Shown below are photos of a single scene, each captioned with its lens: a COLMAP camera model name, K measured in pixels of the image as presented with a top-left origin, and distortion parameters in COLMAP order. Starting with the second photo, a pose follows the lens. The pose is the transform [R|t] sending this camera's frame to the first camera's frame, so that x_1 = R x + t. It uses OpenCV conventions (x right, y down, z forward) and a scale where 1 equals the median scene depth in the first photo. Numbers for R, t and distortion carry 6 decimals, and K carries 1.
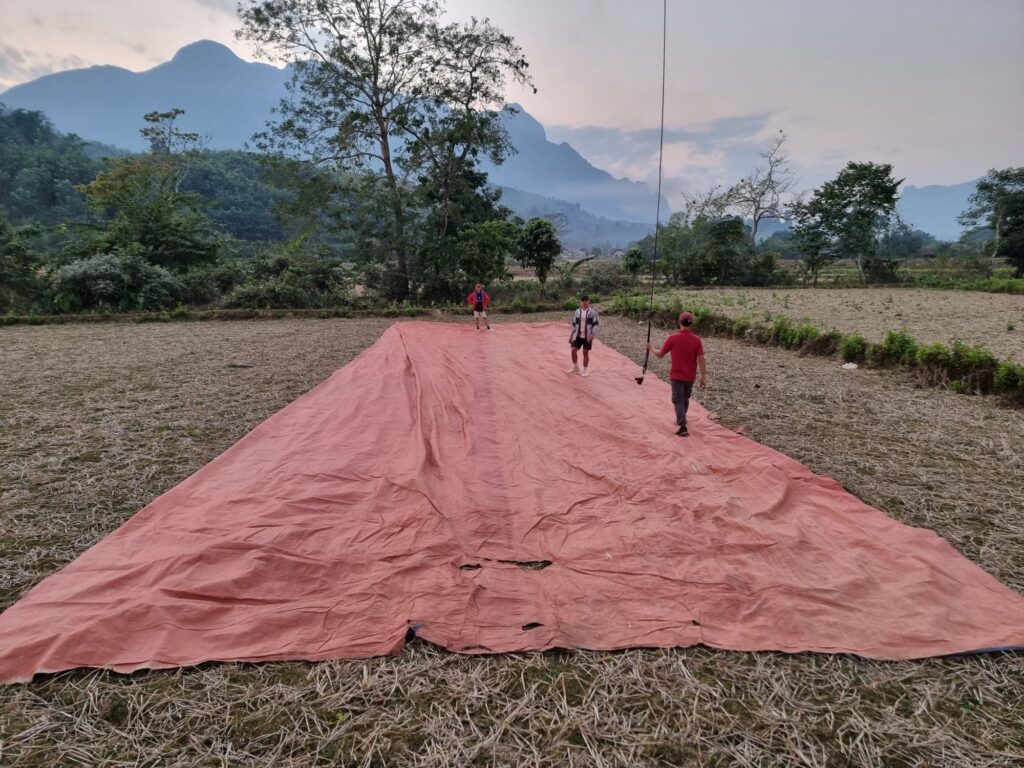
lens RADIAL K [[711.5, 0, 512.0], [0, 711.5, 384.0], [0, 0, 1]] dist [0.095021, -0.080048]
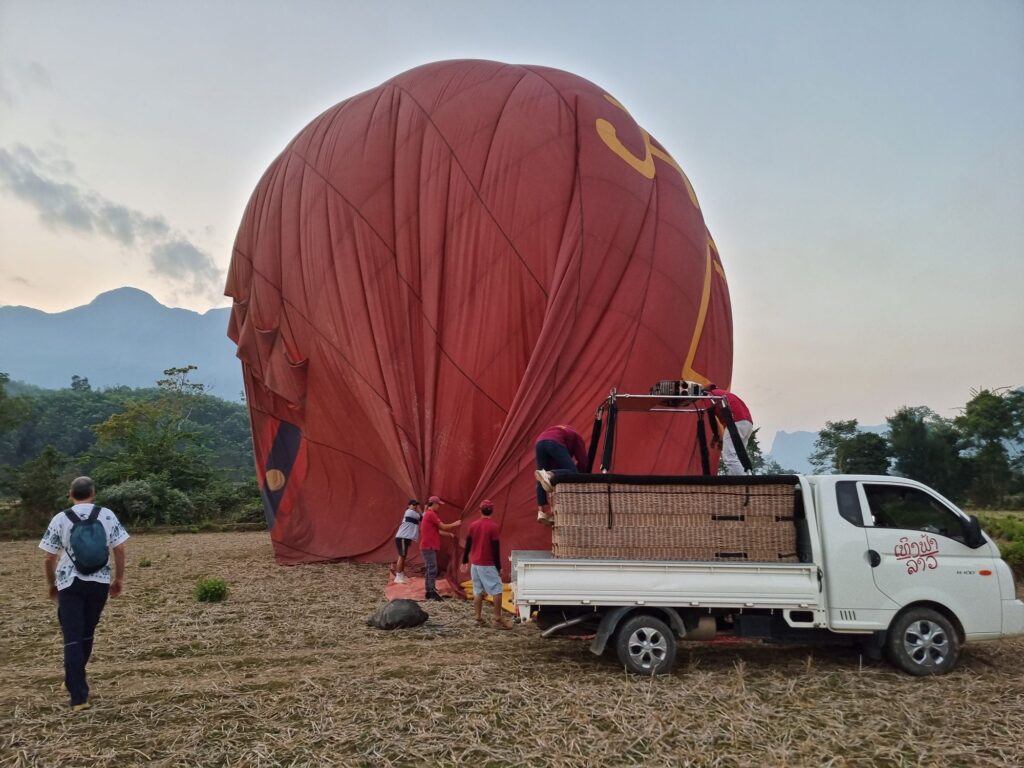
lens RADIAL K [[711.5, 0, 512.0], [0, 711.5, 384.0], [0, 0, 1]] dist [0.095021, -0.080048]
pose [[0.991876, 0.022056, 0.125284, -0.072802], [0.019006, 0.948106, -0.317386, 0.053242], [-0.125783, 0.317189, 0.939984, -0.216847]]
